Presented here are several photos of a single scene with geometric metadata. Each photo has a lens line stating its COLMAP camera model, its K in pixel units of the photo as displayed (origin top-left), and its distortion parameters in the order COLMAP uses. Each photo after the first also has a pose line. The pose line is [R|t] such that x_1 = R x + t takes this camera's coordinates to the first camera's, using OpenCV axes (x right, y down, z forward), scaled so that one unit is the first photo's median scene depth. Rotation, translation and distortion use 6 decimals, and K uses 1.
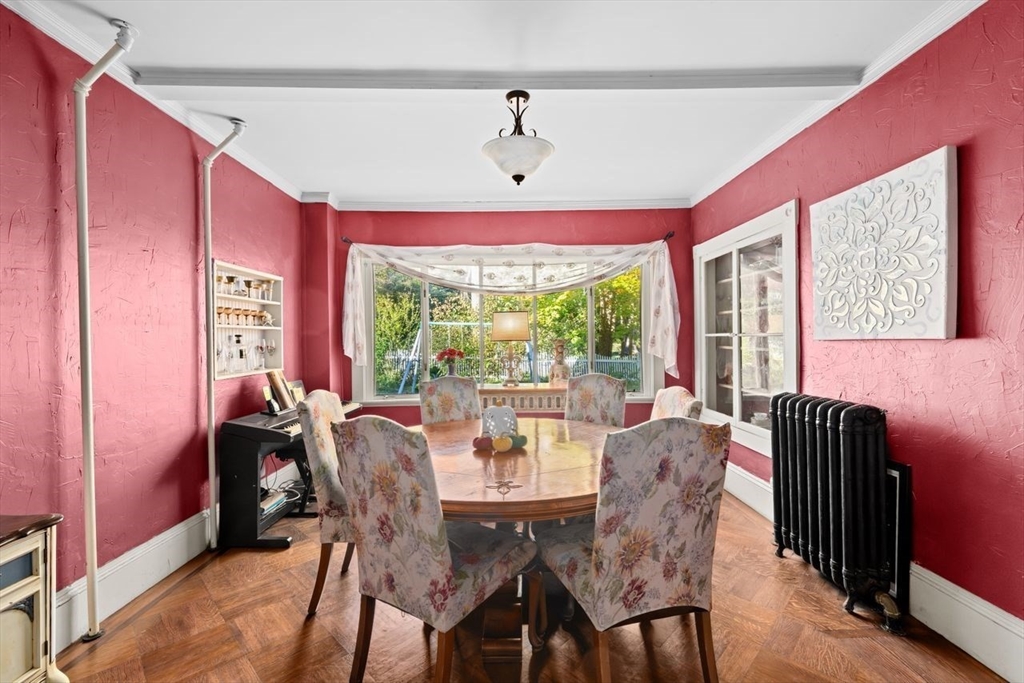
lens RADIAL K [[439.2, 0, 510.5], [0, 439.2, 337.5], [0, 0, 1]] dist [-0.000607, 0.000536]
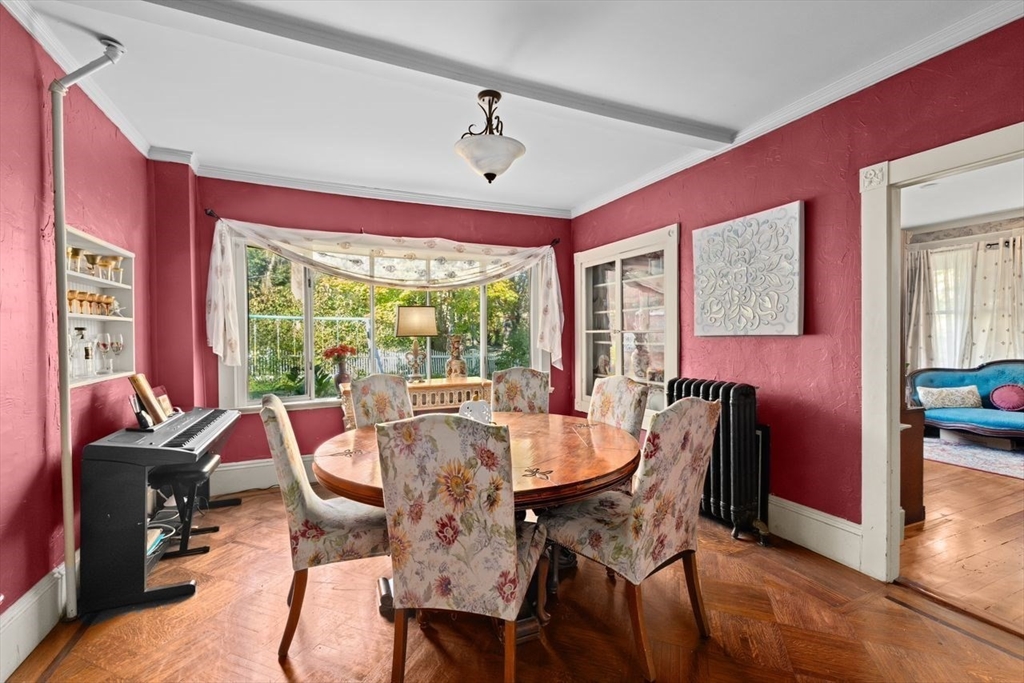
lens RADIAL K [[439.2, 0, 510.5], [0, 439.2, 337.5], [0, 0, 1]] dist [-0.000607, 0.000536]
pose [[0.917430, 0.000303, 0.397896, -0.307035], [-0.003620, 0.999965, 0.007584, 0.003002], [-0.397880, -0.008398, 0.917399, 0.038175]]
